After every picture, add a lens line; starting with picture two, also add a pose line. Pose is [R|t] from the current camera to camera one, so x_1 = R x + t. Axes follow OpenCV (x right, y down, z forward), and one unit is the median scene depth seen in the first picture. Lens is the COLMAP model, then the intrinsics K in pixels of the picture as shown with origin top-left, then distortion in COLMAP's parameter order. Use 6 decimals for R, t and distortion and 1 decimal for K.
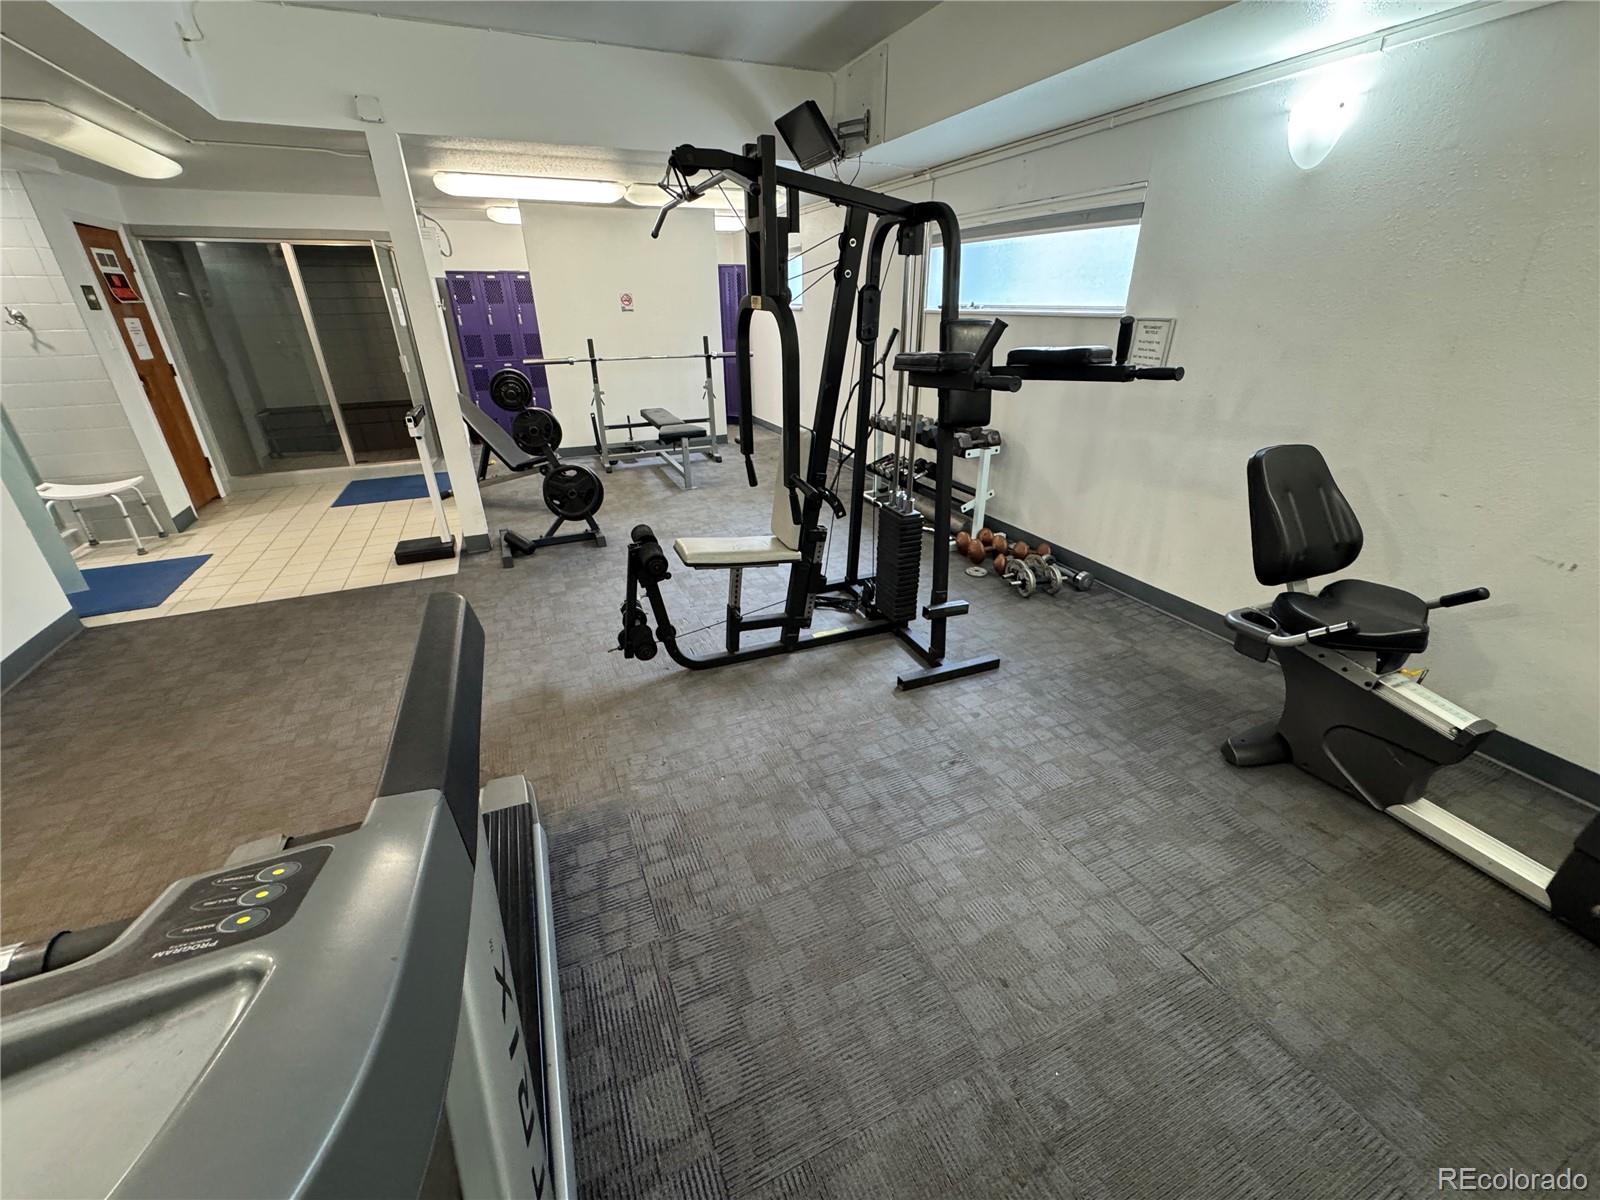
lens RADIAL K [[640.2, 0, 800.1], [0, 640.2, 596.6], [0, 0, 1]] dist [-0.003858, -0.000491]
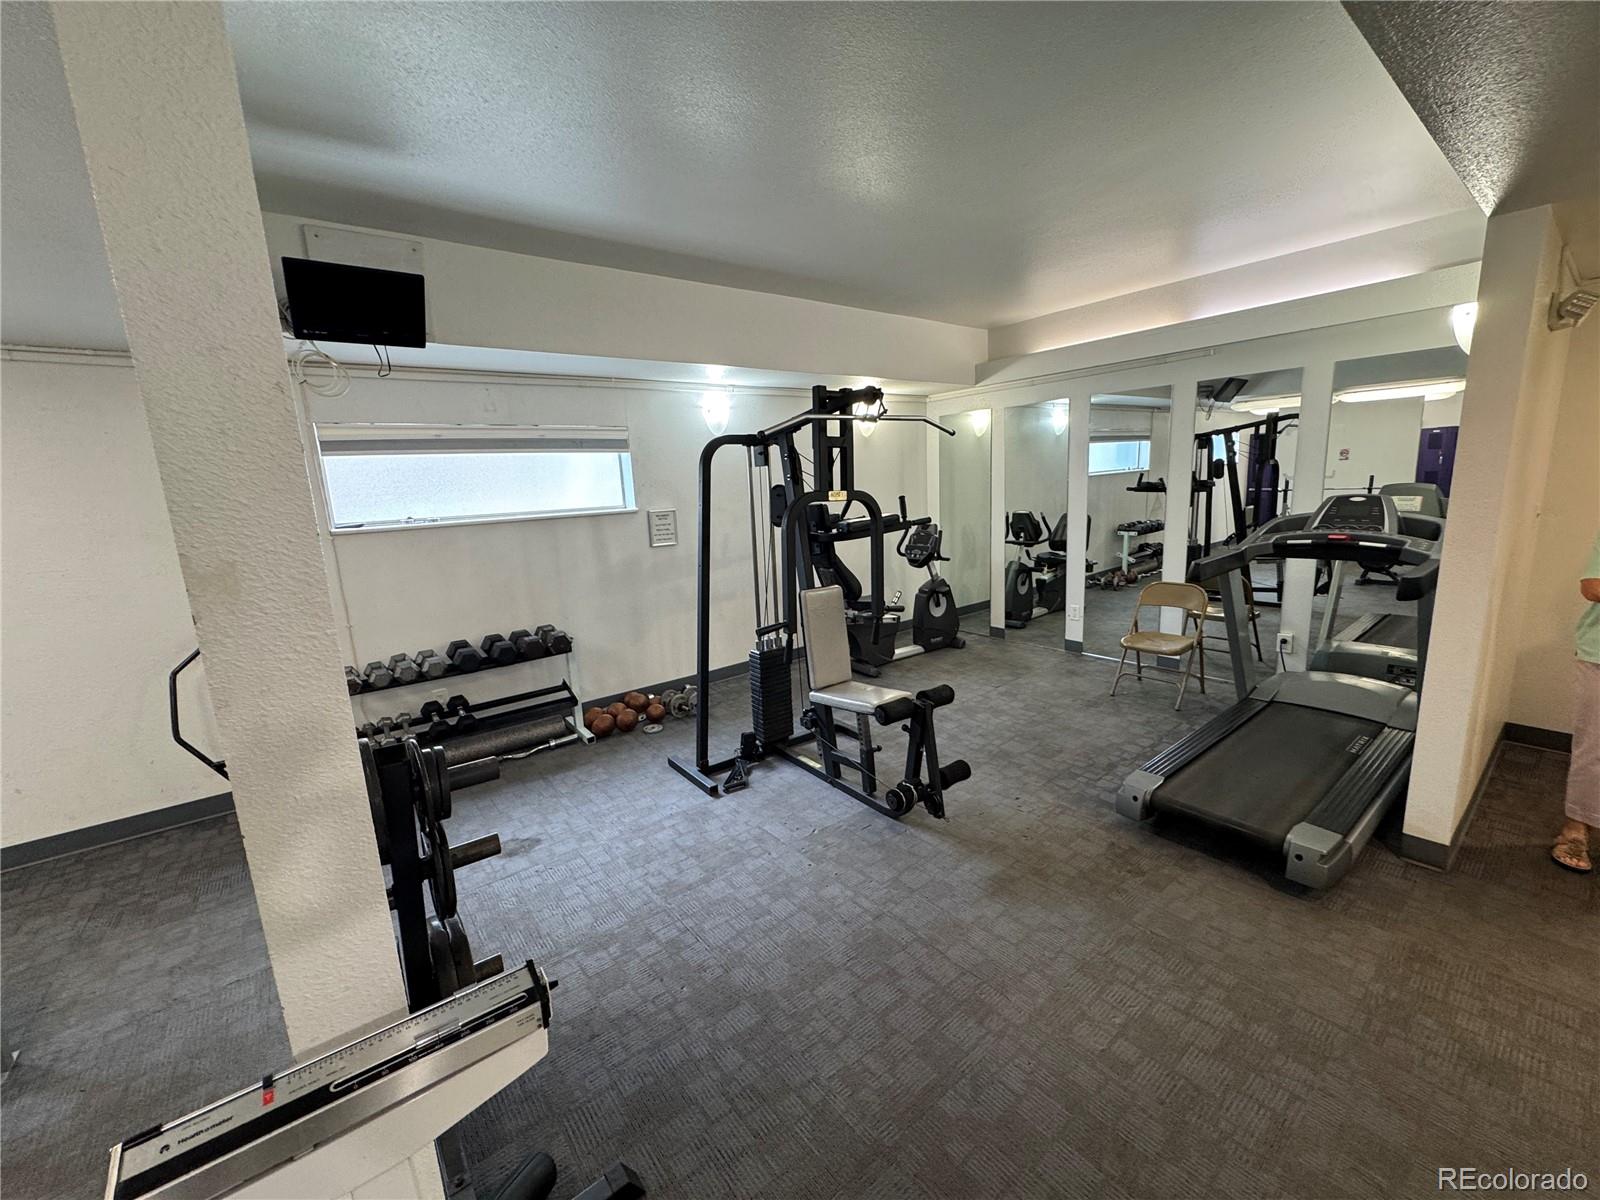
lens RADIAL K [[640.2, 0, 801.0], [0, 640.2, 598.9], [0, 0, 1]] dist [-0.003858, -0.000491]
pose [[-0.250319, -0.155549, 0.955586, -1.107185], [0.455137, 0.852239, 0.257951, -0.549074], [-0.854512, 0.499493, -0.142536, 1.146526]]
